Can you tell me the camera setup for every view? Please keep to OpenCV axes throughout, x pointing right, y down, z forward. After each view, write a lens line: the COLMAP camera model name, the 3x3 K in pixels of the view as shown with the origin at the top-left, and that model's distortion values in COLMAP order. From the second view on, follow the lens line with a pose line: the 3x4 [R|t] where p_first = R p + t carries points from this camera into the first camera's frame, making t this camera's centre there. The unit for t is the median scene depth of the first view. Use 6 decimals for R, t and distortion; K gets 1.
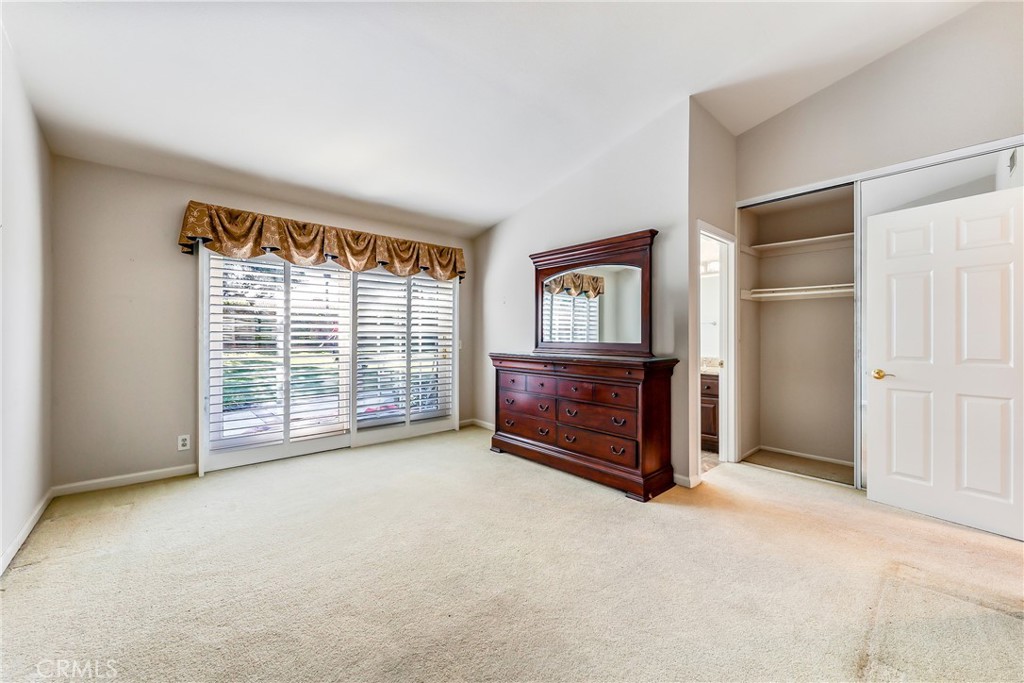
lens RADIAL K [[399.0, 0, 516.4], [0, 399.0, 339.5], [0, 0, 1]] dist [0.000108, 0.000023]
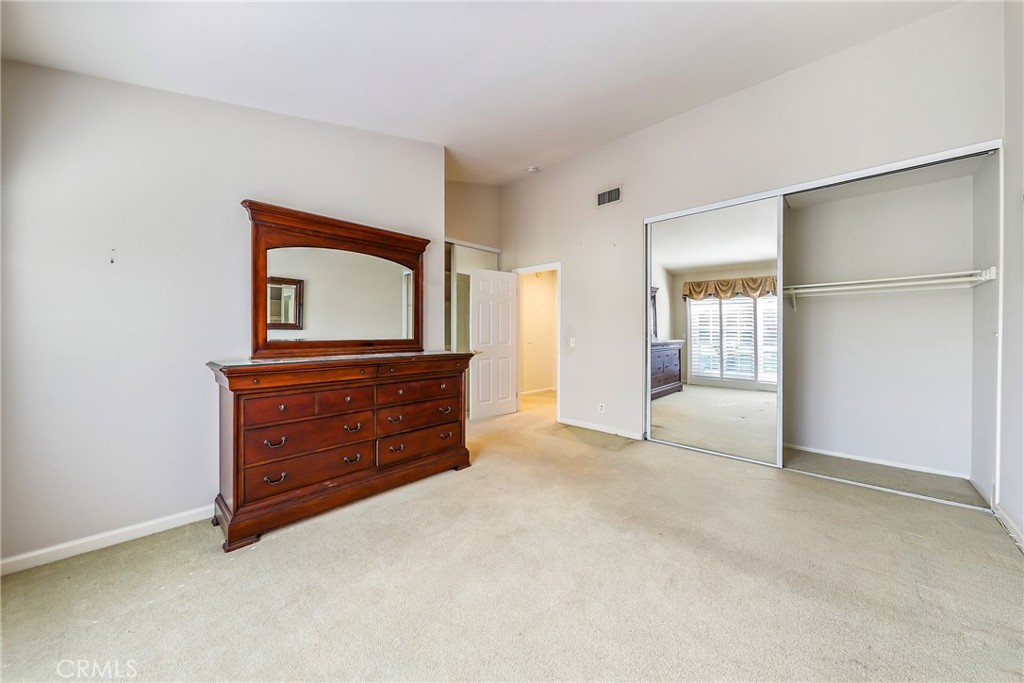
lens RADIAL K [[359.6, 0, 517.6], [0, 359.6, 333.2], [0, 0, 1]] dist [-0.002816, -0.000418]
pose [[-0.083503, -0.005284, 0.996494, -0.652513], [0.013904, 0.999882, 0.006467, -0.009634], [-0.996411, 0.014395, -0.083420, 0.756027]]
